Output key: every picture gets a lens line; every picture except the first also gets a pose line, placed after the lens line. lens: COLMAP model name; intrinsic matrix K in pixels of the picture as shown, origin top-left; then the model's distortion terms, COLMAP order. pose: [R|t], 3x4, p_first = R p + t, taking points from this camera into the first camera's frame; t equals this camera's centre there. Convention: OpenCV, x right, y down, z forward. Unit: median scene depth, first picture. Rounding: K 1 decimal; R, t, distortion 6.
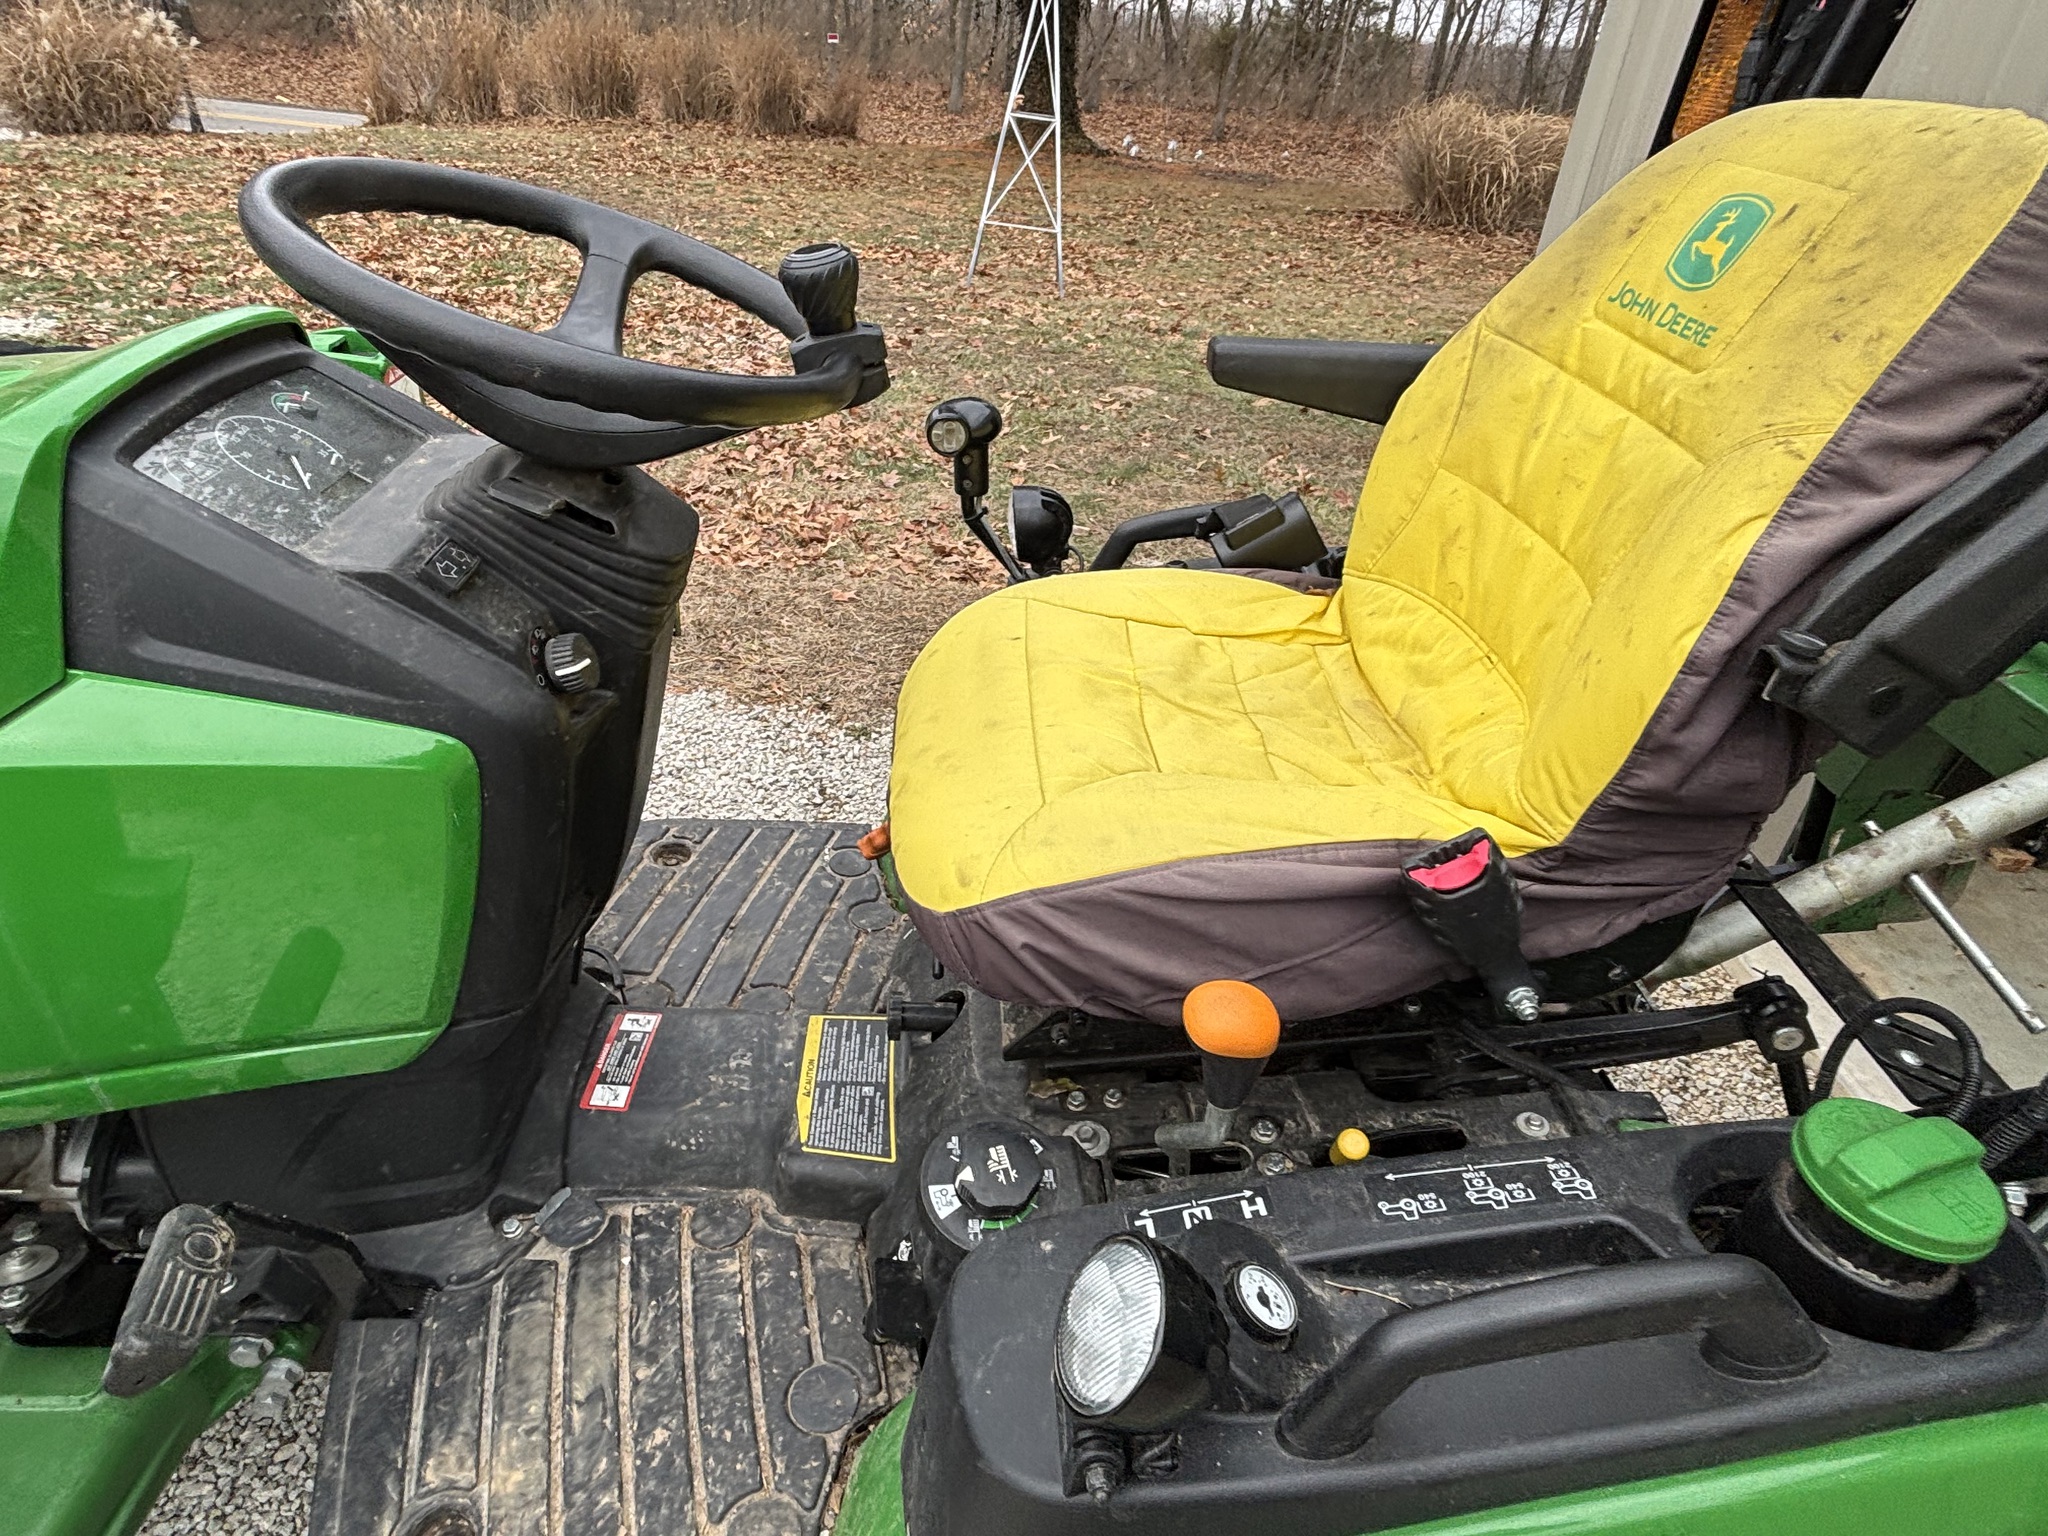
lens RADIAL K [[1174.5, 0, 1018.0], [0, 1174.5, 762.5], [0, 0, 1]] dist [-0.000184, -0.002736]
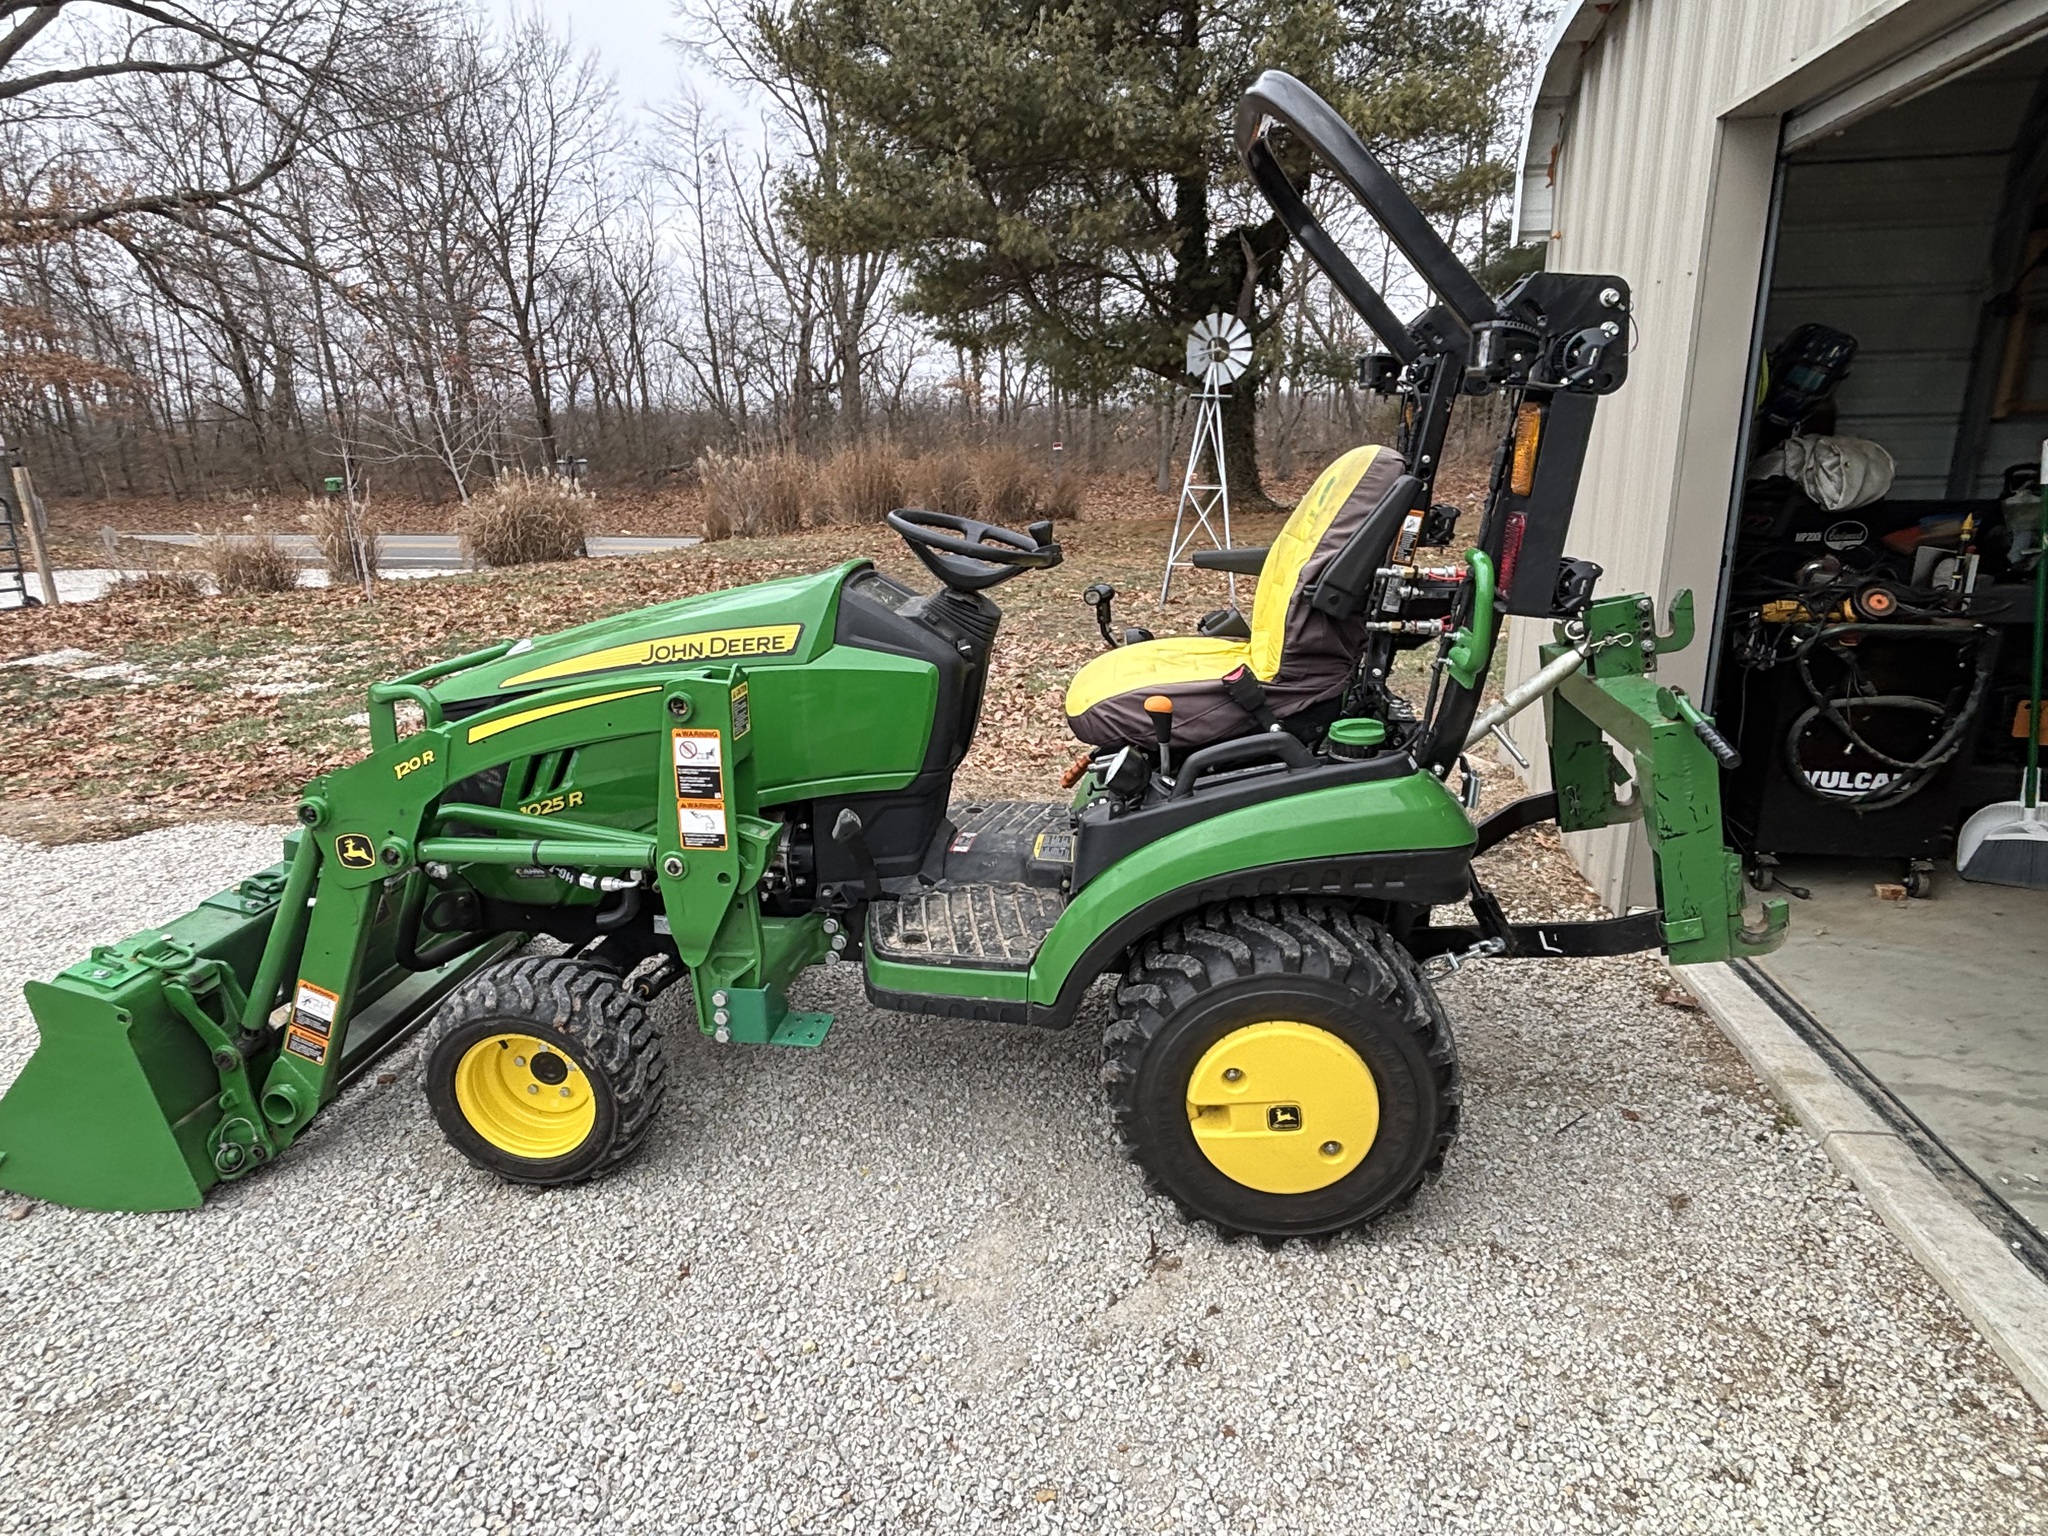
lens RADIAL K [[1169.9, 0, 1017.9], [0, 1169.9, 756.5], [0, 0, 1]] dist [0.052258, -0.075102]
pose [[0.981269, -0.054282, -0.184837, 0.230901], [-0.000587, 0.958633, -0.284645, 0.770967], [0.192642, 0.279422, 0.940645, -1.309861]]
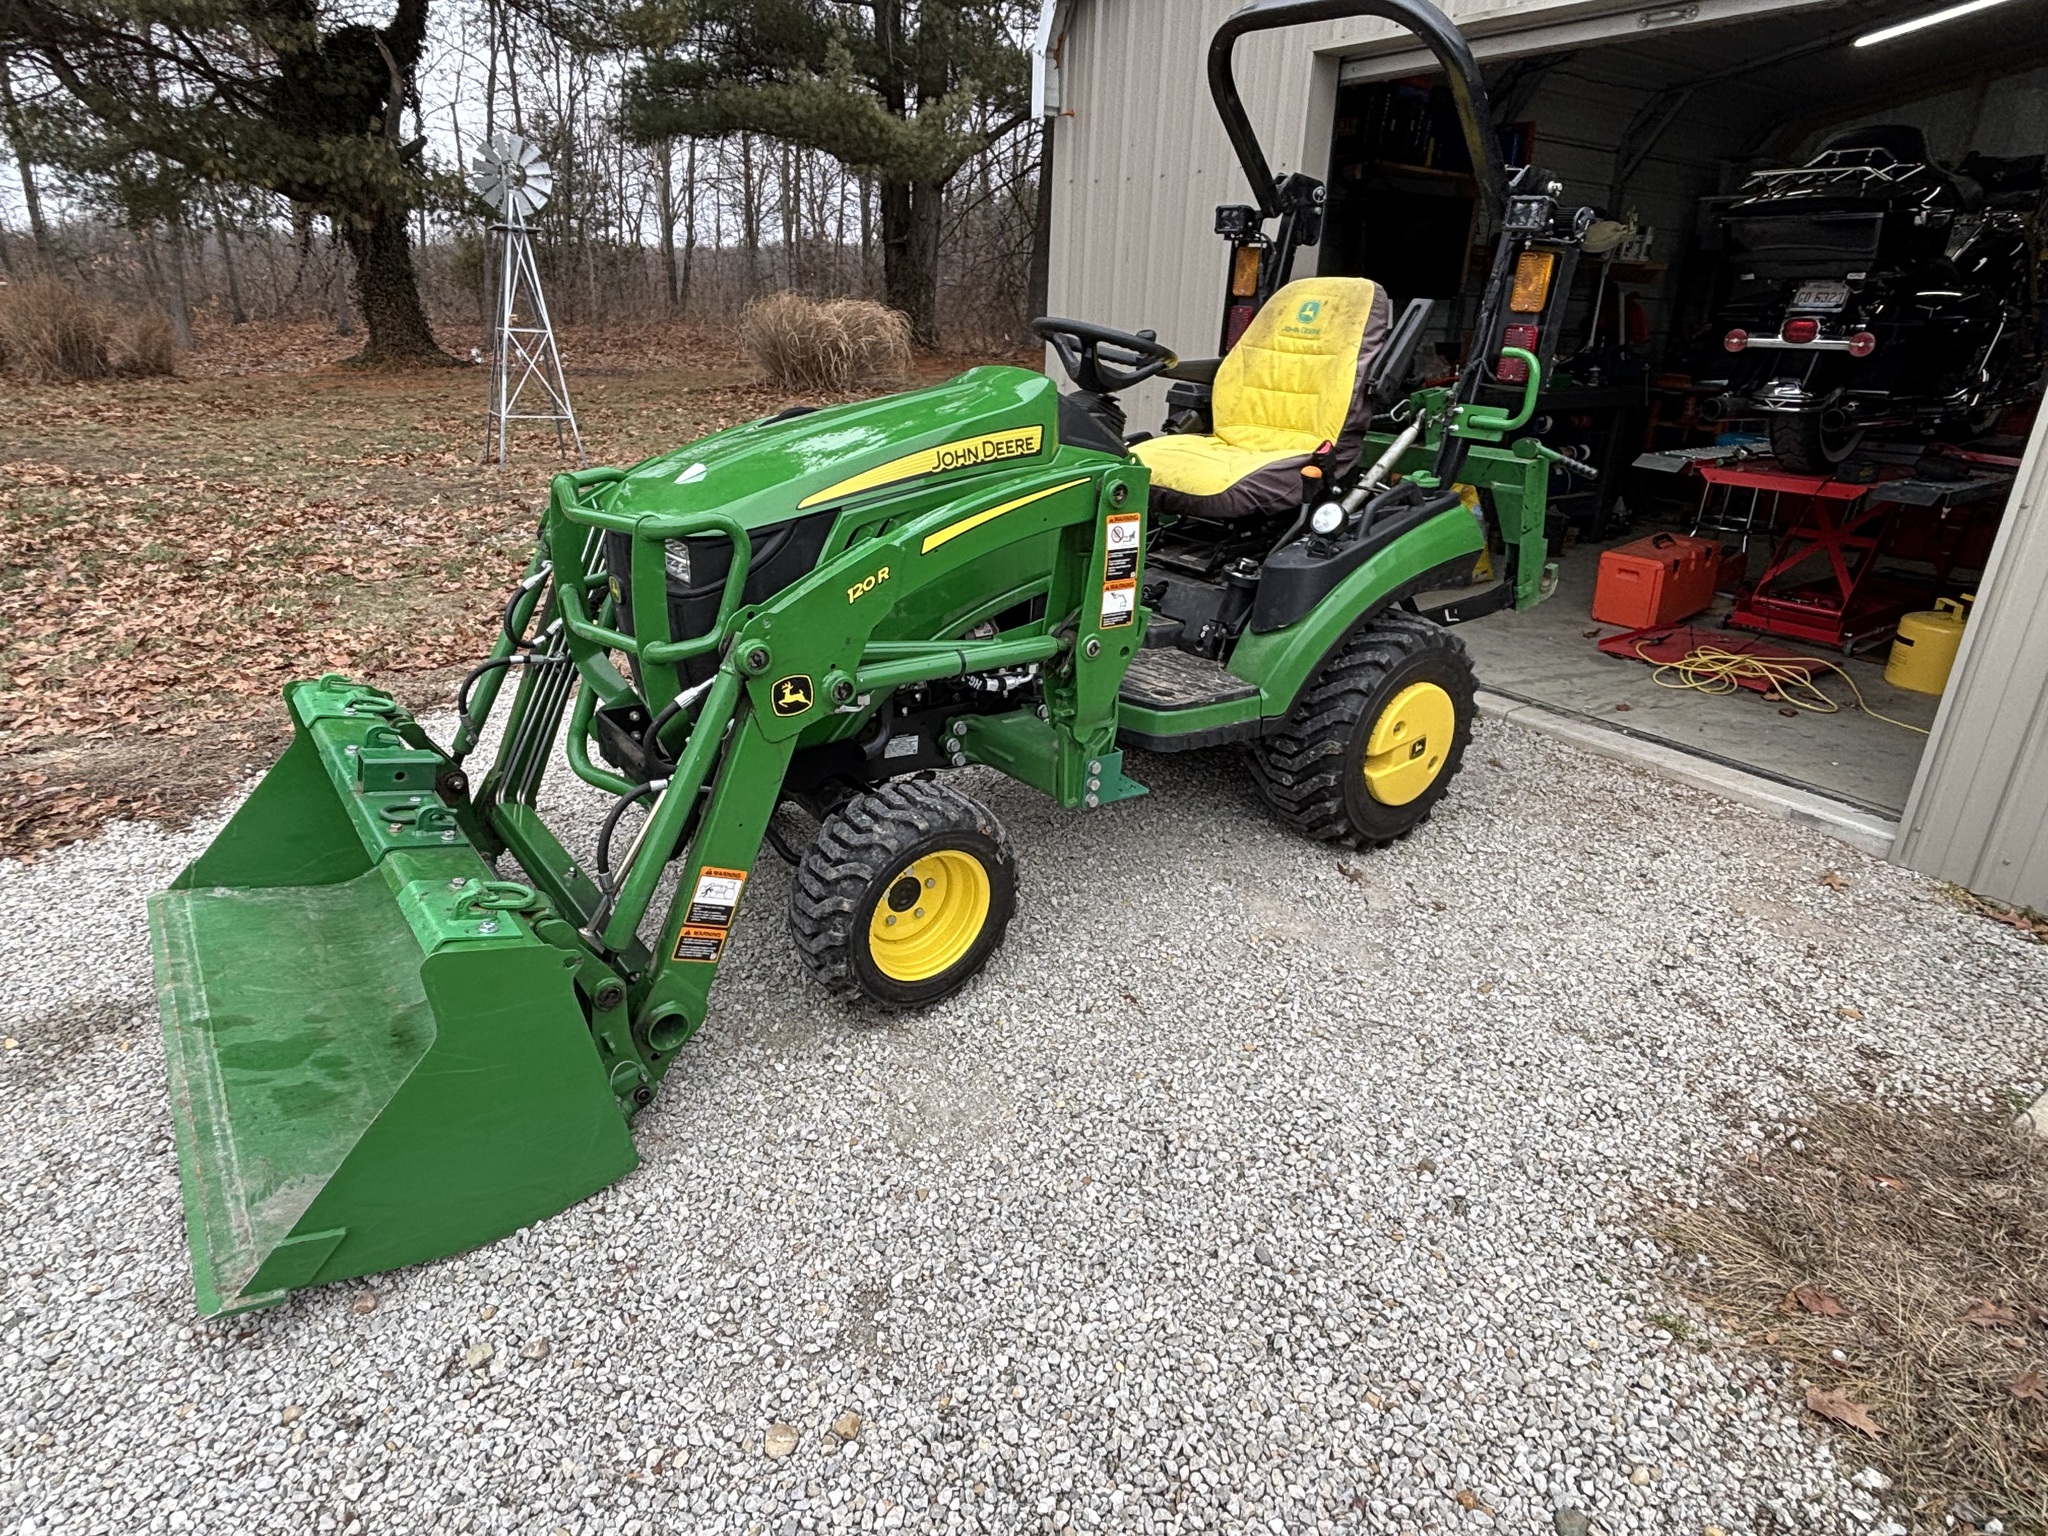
lens RADIAL K [[1169.9, 0, 1017.9], [0, 1169.9, 756.5], [0, 0, 1]] dist [0.052258, -0.075102]
pose [[0.828573, -0.258402, 0.496685, -1.904398], [0.327449, 0.943236, -0.055531, 0.650758], [-0.454141, 0.208650, 0.866153, -1.268842]]
